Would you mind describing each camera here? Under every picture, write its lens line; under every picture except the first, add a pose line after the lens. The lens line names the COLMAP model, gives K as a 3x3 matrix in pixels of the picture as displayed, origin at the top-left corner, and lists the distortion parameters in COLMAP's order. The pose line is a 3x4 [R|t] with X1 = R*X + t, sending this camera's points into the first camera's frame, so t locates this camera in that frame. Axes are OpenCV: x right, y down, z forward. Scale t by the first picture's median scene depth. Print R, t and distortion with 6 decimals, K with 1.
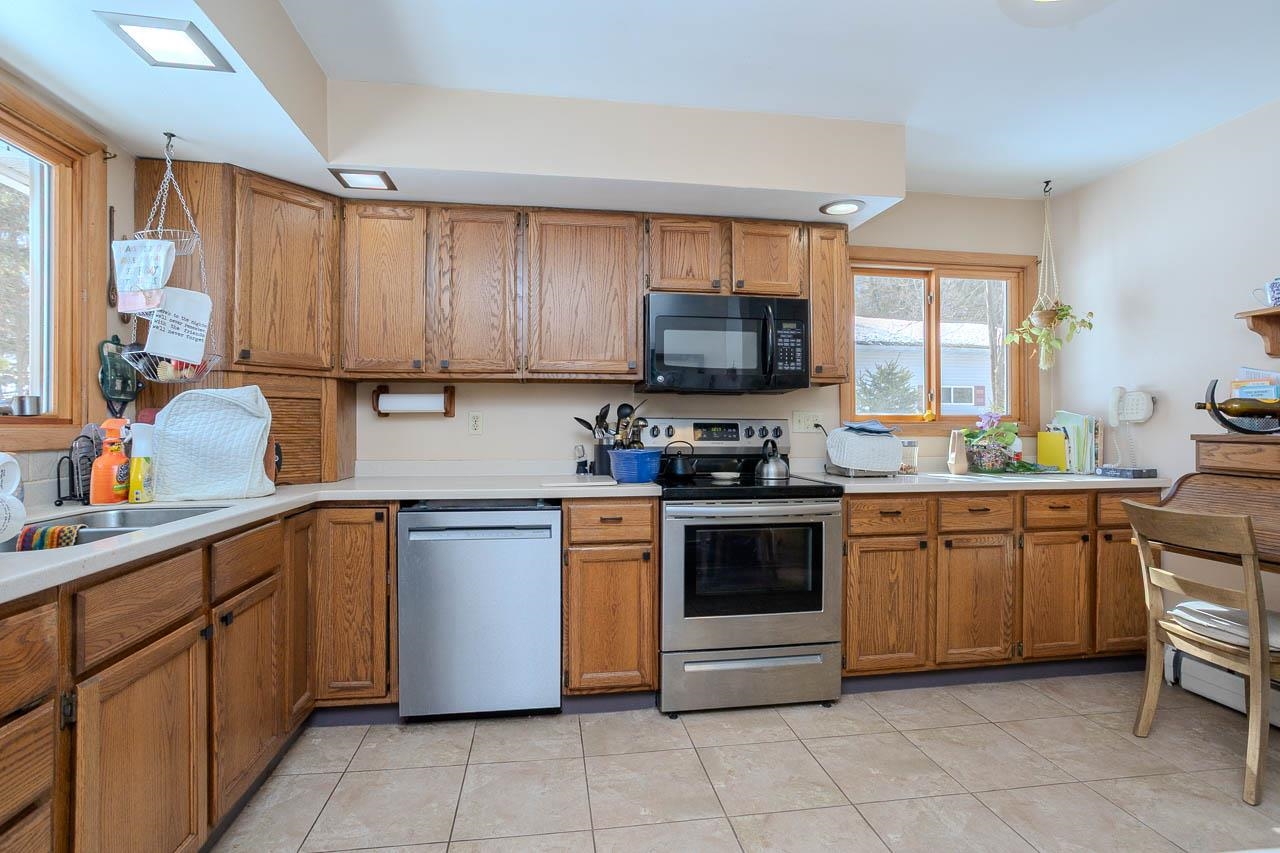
lens RADIAL K [[611.5, 0, 630.0], [0, 611.5, 422.9], [0, 0, 1]] dist [-0.034627, 0.017562]
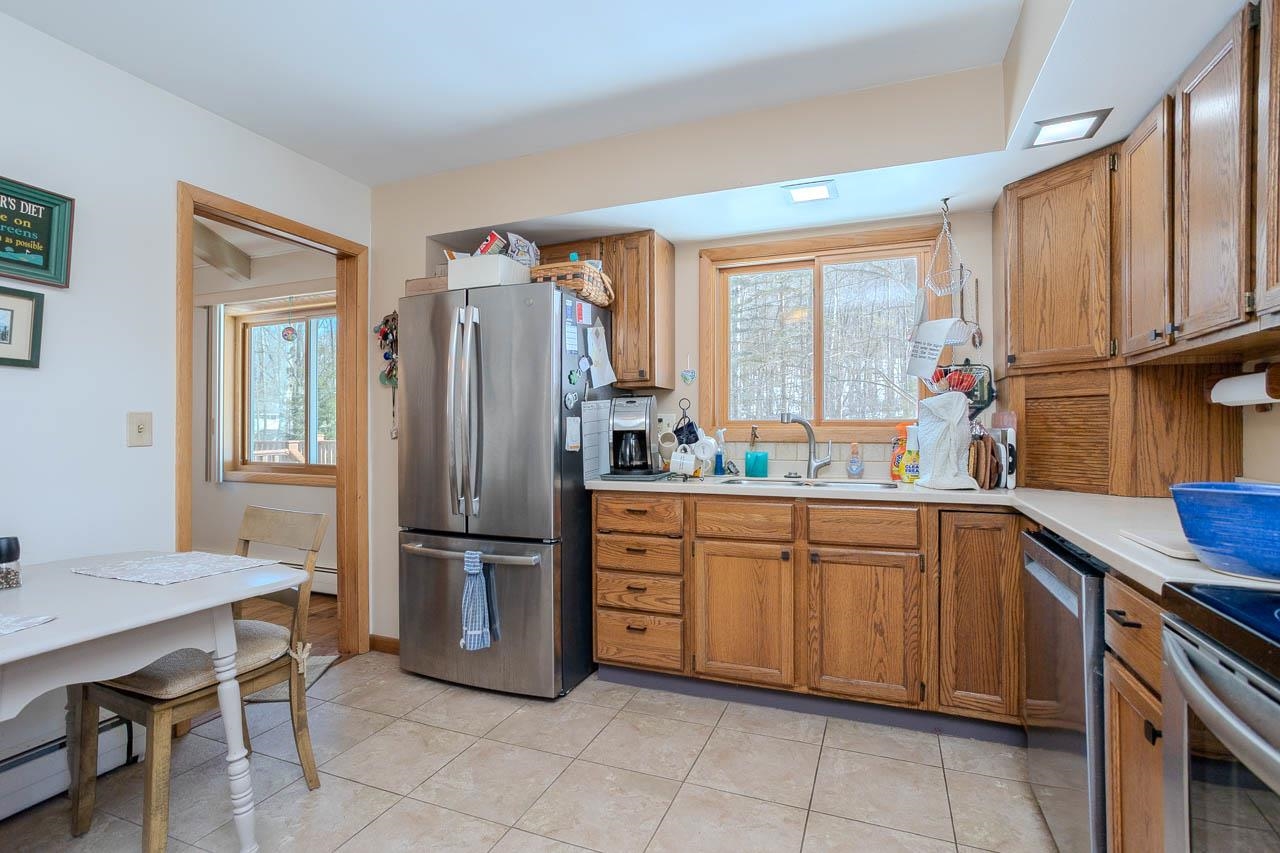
lens RADIAL K [[611.5, 0, 634.3], [0, 611.5, 418.4], [0, 0, 1]] dist [-0.034627, 0.017562]
pose [[-0.495607, -0.015461, -0.868409, 0.556424], [0.005901, 0.999759, -0.021167, 0.007097], [0.868527, -0.015615, -0.495396, 0.877710]]
